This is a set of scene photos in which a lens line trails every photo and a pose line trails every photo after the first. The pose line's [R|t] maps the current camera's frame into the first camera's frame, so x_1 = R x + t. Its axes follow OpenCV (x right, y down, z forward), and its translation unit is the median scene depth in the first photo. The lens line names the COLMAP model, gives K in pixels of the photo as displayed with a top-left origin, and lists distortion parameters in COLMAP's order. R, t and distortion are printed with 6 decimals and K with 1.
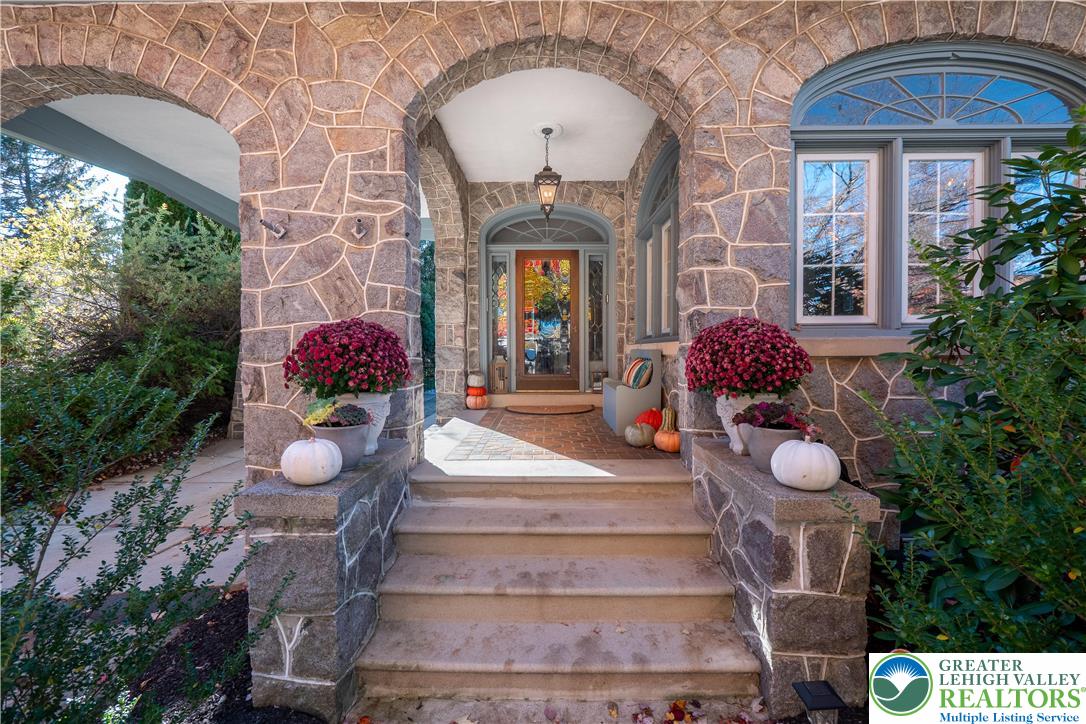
lens RADIAL K [[464.6, 0, 541.8], [0, 464.6, 352.7], [0, 0, 1]] dist [-0.001387, 0.000157]
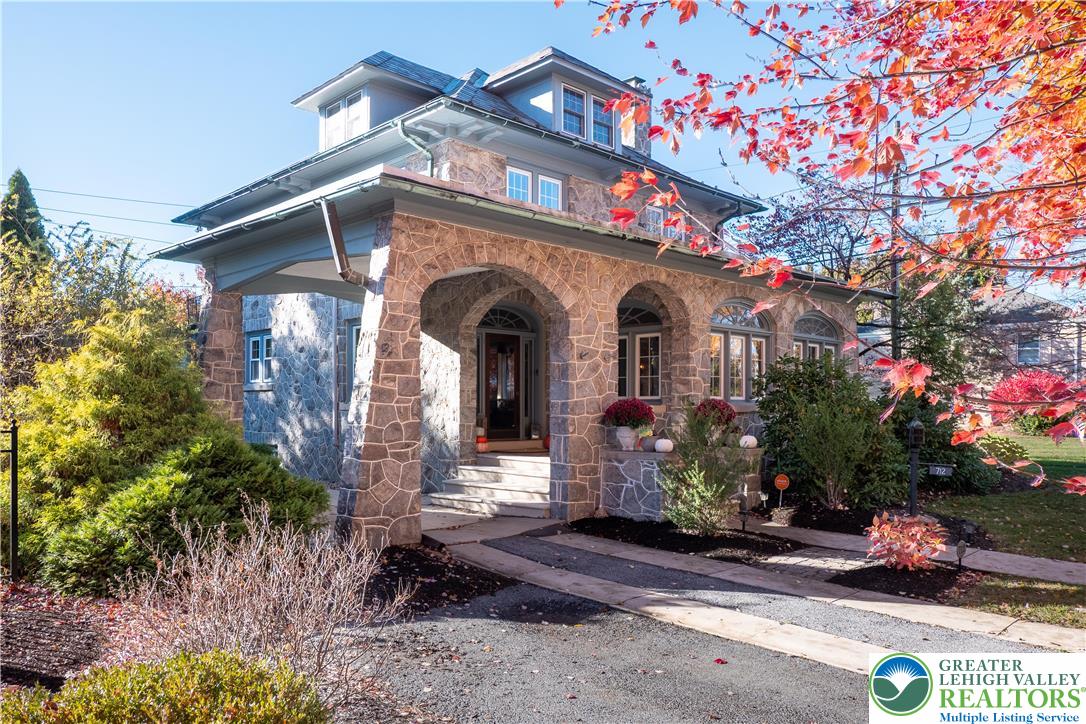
lens RADIAL K [[781.2, 0, 524.0], [0, 781.2, 365.4], [0, 0, 1]] dist [0.007049, 0.000696]
pose [[0.718820, 0.039671, 0.694063, -3.315501], [-0.000410, 0.998395, -0.056641, -0.005057], [-0.695196, 0.040430, 0.717682, -1.451427]]
